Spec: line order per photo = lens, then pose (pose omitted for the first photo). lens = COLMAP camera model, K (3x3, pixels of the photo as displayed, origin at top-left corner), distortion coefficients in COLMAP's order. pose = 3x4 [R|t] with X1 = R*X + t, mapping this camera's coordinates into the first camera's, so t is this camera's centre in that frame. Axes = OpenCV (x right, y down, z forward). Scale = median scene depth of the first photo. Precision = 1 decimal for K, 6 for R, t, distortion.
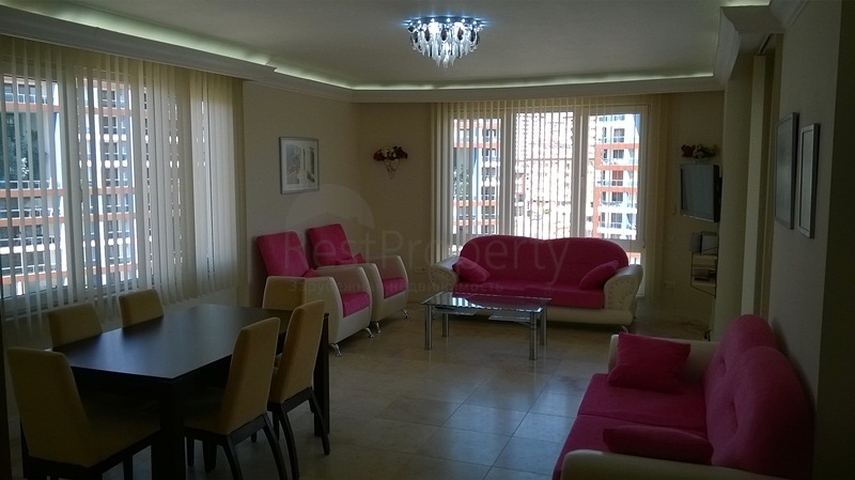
lens RADIAL K [[706.2, 0, 427.5], [0, 706.2, 245.4], [0, 0, 1]] dist [0.009656, -0.062292]
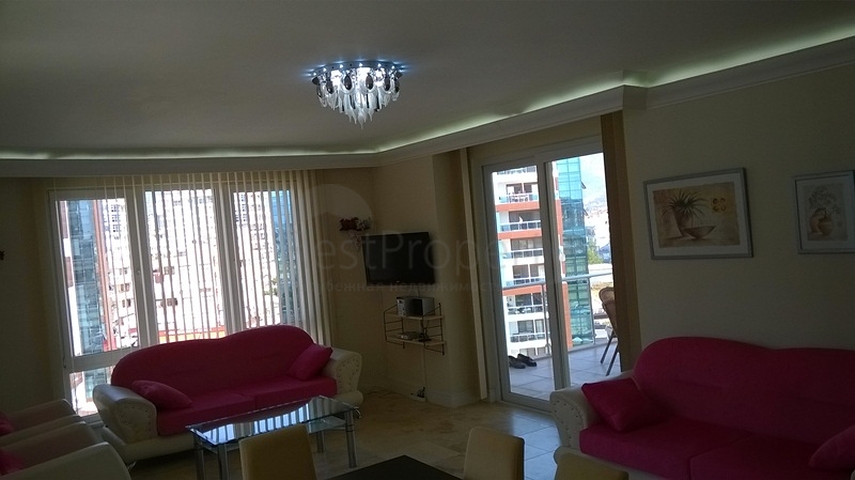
lens RADIAL K [[706.2, 0, 427.5], [0, 706.2, 245.4], [0, 0, 1]] dist [0.009656, -0.062292]
pose [[0.577748, -0.067718, 0.813401, -0.377298], [0.170966, 0.984486, -0.039474, -0.042084], [-0.798109, 0.161870, 0.580362, 0.303838]]
